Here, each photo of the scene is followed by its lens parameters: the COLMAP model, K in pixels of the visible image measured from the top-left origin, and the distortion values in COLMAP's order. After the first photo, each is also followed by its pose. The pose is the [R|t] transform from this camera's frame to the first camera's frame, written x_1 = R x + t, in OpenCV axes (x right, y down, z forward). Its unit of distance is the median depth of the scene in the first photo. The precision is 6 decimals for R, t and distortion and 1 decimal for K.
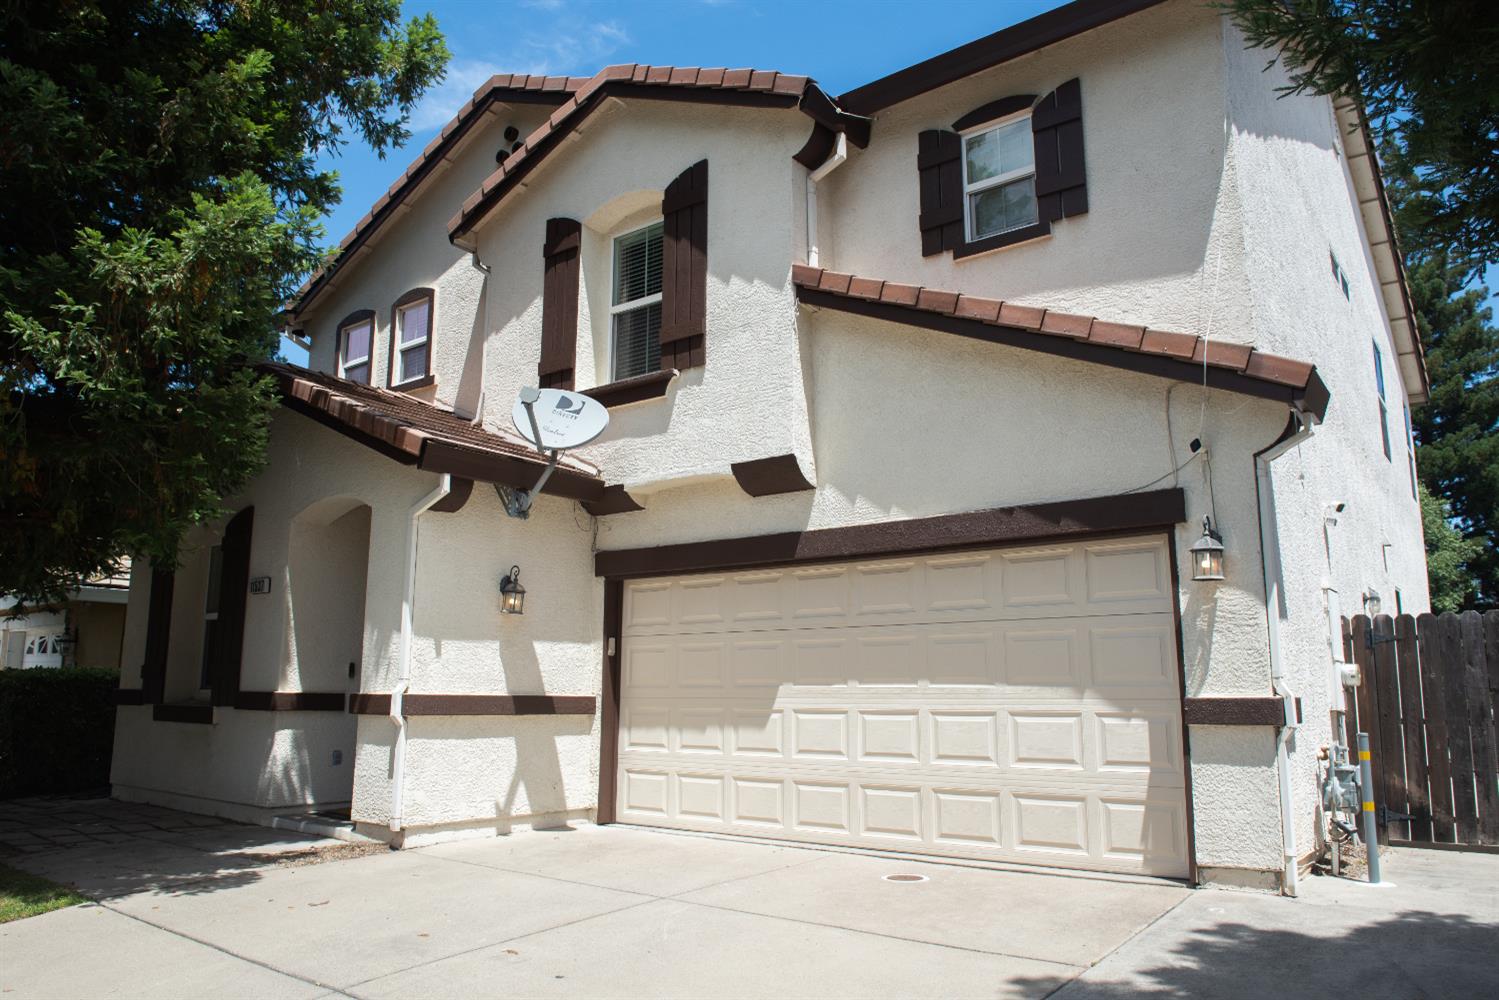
lens RADIAL K [[1065.5, 0, 749.5], [0, 1065.5, 500.0], [0, 0, 1]] dist [-0.004108, -0.001547]
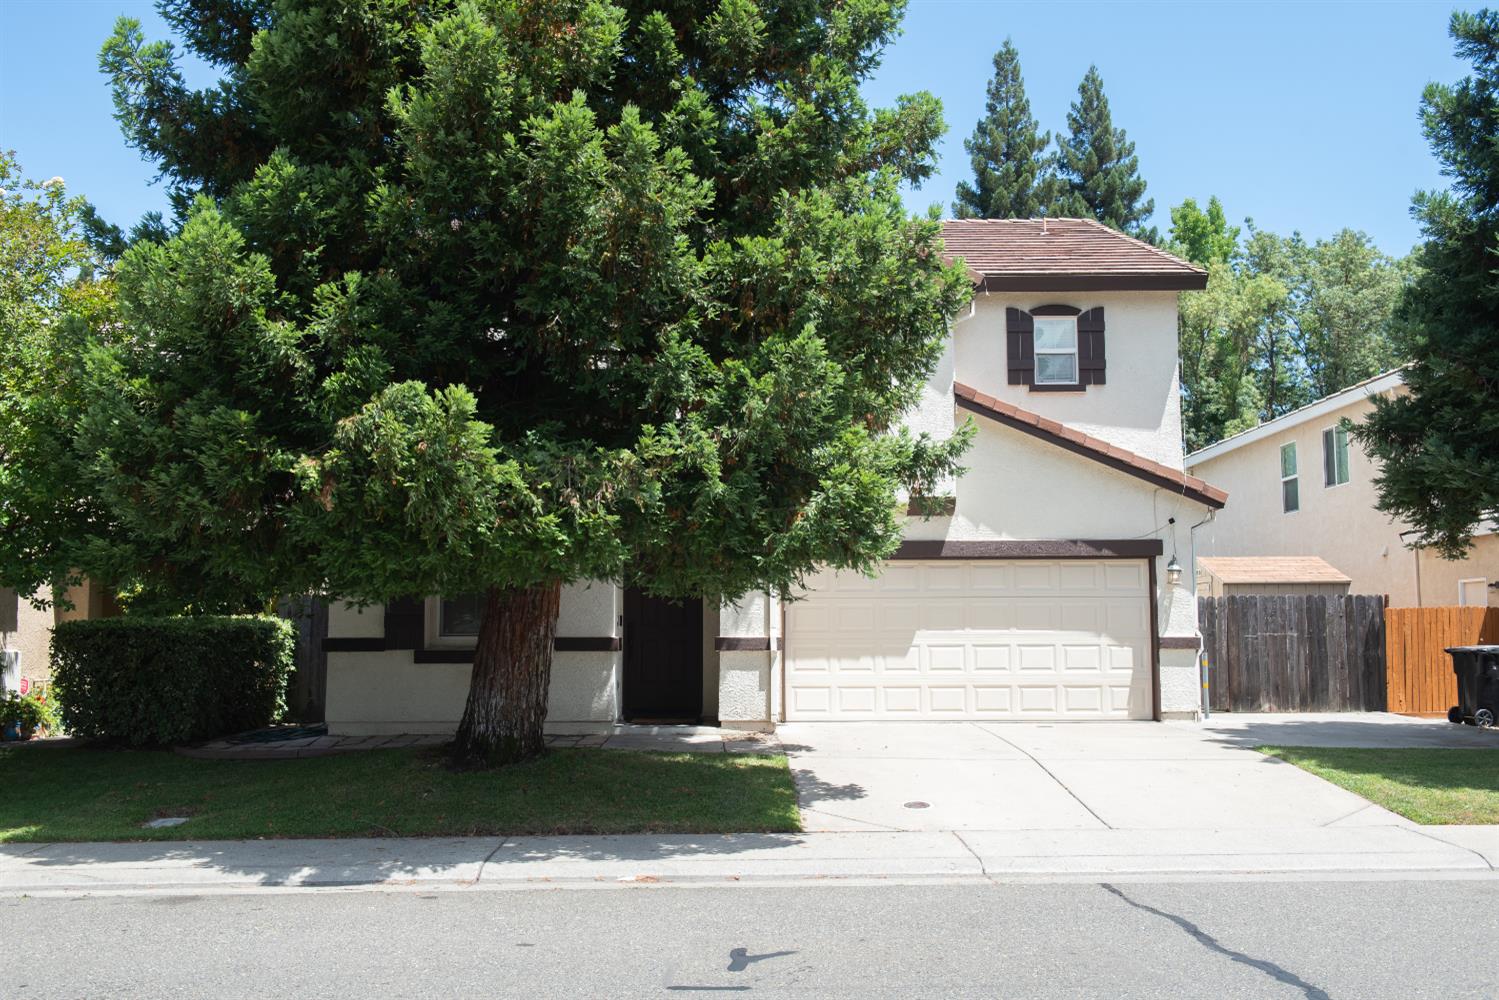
lens RADIAL K [[1458.4, 0, 749.5], [0, 1458.4, 500.0], [0, 0, 1]] dist [0.092648, 0.002508]
pose [[0.776940, 0.048596, 0.627696, -1.768663], [-0.106497, 0.992793, 0.054956, -0.138843], [-0.620501, -0.109545, 0.776516, -0.645916]]
